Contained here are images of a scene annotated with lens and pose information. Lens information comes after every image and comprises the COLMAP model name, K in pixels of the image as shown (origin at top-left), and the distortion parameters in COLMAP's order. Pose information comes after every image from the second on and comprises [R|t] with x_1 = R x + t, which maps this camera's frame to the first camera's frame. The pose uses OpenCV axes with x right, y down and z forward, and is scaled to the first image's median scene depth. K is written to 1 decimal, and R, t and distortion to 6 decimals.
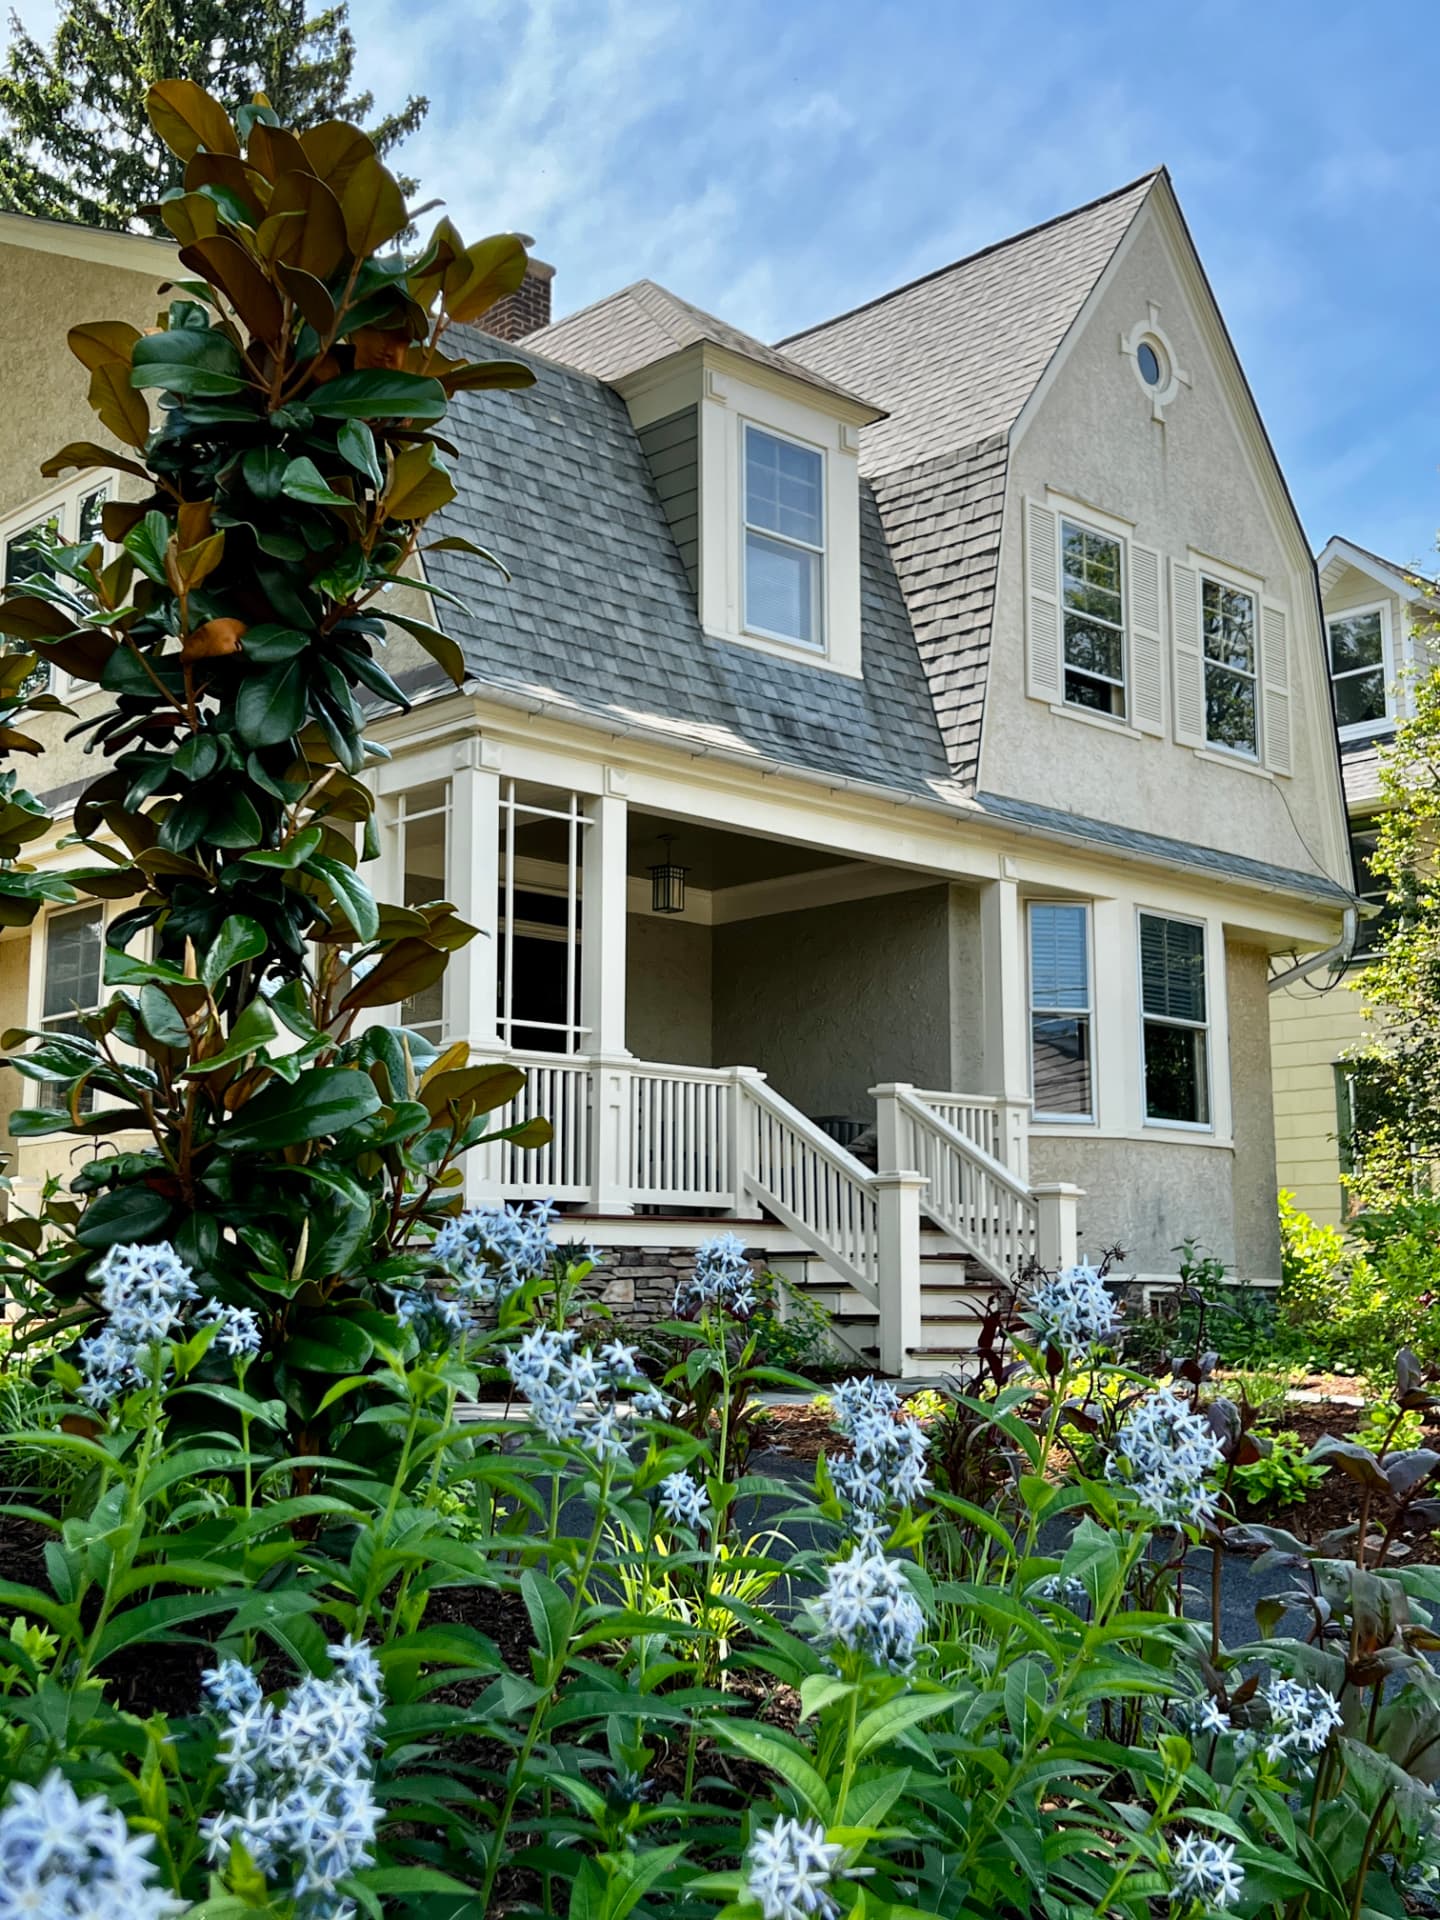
lens RADIAL K [[1992.1, 0, 643.9], [0, 1992.1, 979.0], [0, 0, 1]] dist [0.059696, 0.000000]
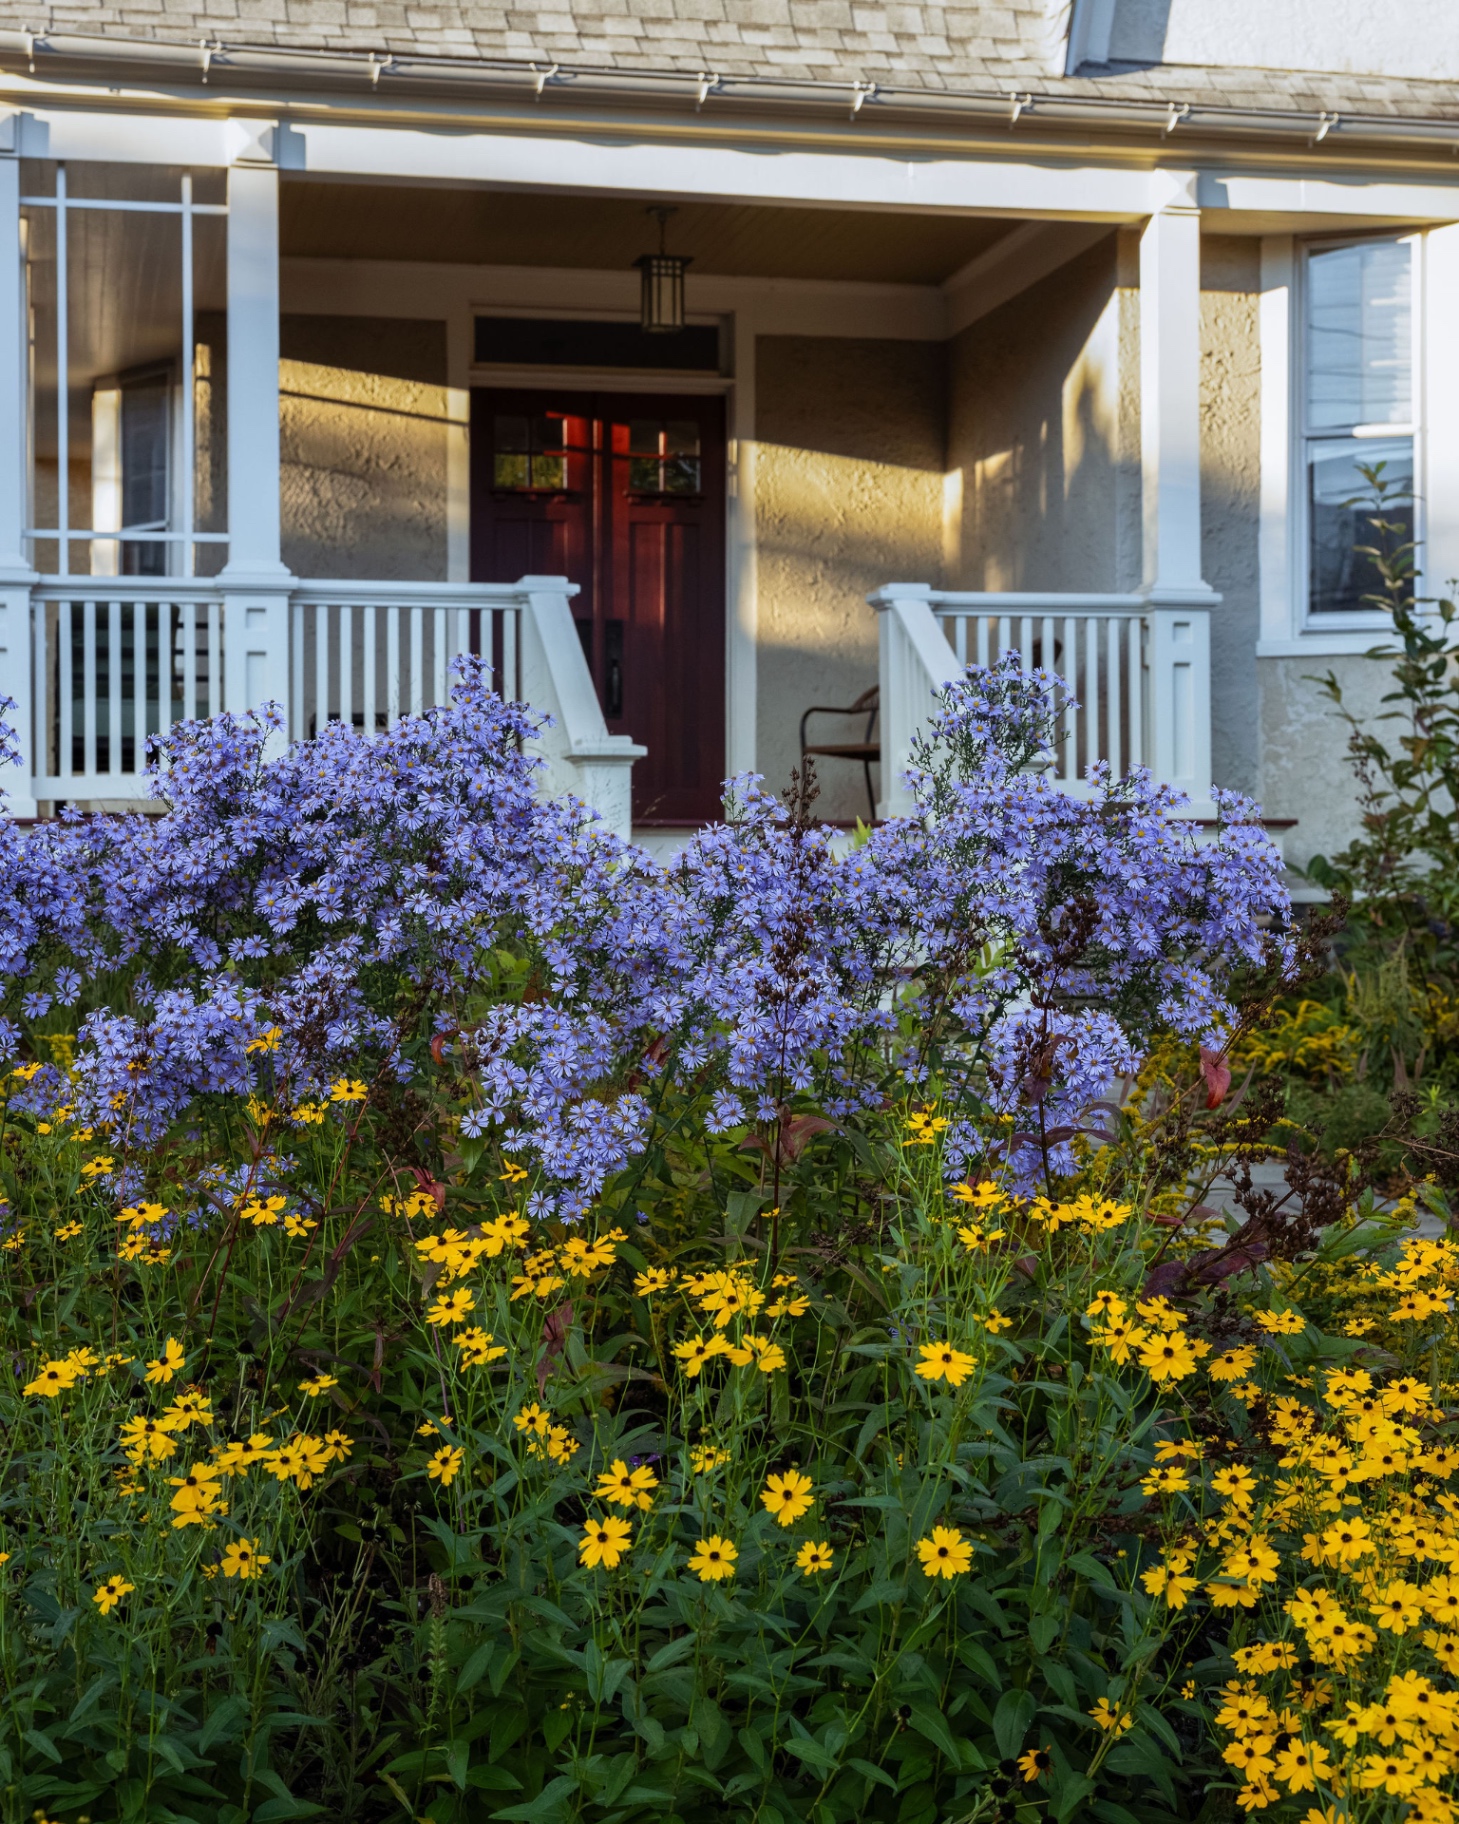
lens RADIAL K [[2870.5, 0, 735.5], [0, 2870.5, 909.7], [0, 0, 1]] dist [0.031796, 0.000000]
pose [[0.879885, -0.012932, -0.475011, 0.560686], [0.079104, 0.989667, 0.119586, 0.046487], [0.468557, -0.142797, 0.871816, 0.236404]]
